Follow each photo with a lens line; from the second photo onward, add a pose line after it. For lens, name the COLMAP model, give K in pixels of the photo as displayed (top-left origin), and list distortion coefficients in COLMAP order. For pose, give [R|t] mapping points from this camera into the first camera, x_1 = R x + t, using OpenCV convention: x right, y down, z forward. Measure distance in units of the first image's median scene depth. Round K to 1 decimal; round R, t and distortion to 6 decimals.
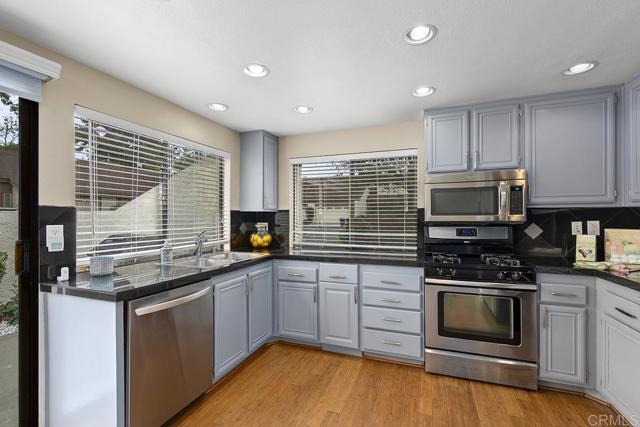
lens RADIAL K [[277.6, 0, 317.9], [0, 277.6, 218.5], [0, 0, 1]] dist [-0.003249, -0.000421]
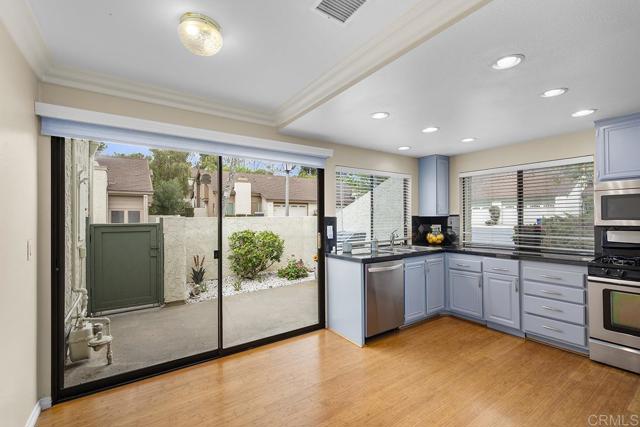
lens RADIAL K [[284.2, 0, 316.5], [0, 284.2, 215.1], [0, 0, 1]] dist [-0.003227, -0.001088]
pose [[0.823329, -0.008811, -0.567496, 0.121530], [0.002591, 0.999927, -0.011765, -0.021497], [0.567558, 0.008217, 0.823292, -0.540235]]
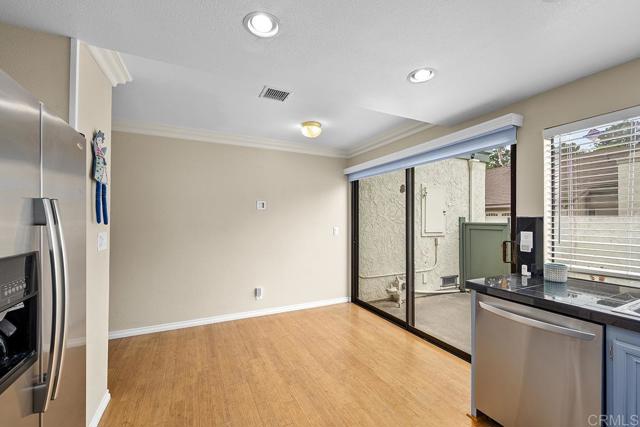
lens RADIAL K [[277.6, 0, 321.6], [0, 277.6, 215.2], [0, 0, 1]] dist [-0.003249, -0.000421]
pose [[-0.697100, -0.006992, -0.716940, 0.434743], [0.000350, 0.999949, -0.010093, -0.026981], [0.716974, -0.007287, -0.697062, 0.803160]]
